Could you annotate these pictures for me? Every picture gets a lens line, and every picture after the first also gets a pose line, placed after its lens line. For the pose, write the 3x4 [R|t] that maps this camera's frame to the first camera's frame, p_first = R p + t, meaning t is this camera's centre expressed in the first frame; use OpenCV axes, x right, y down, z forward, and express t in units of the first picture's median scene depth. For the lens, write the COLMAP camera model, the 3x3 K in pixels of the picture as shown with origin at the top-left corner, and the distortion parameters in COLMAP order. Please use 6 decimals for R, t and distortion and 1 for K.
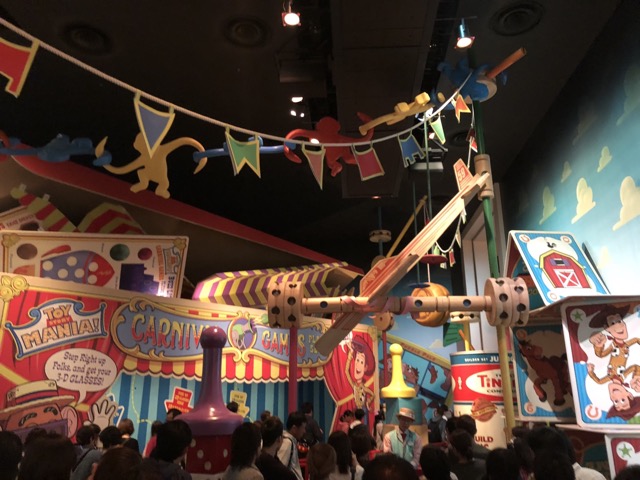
lens RADIAL K [[548.6, 0, 320.0], [0, 548.6, 240.0], [0, 0, 1]] dist [0.001260, -0.003434]
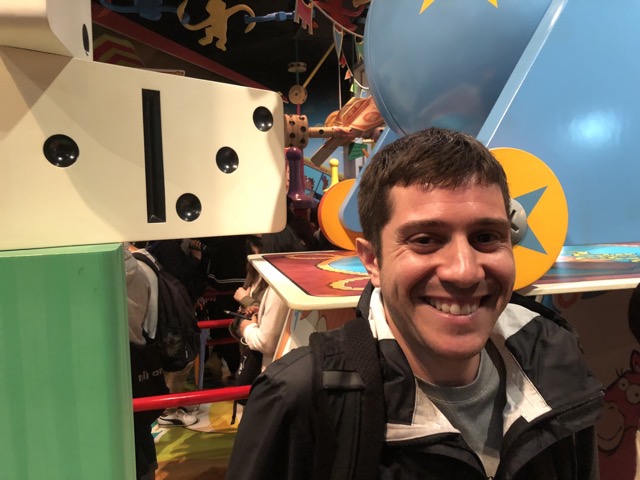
lens RADIAL K [[548.6, 0, 320.0], [0, 548.6, 240.0], [0, 0, 1]] dist [0.001260, -0.003434]
pose [[0.953965, -0.039580, 0.297295, -0.451447], [-0.060295, 0.945706, 0.319380, -0.077569], [-0.293795, -0.322603, 0.899784, -0.411897]]
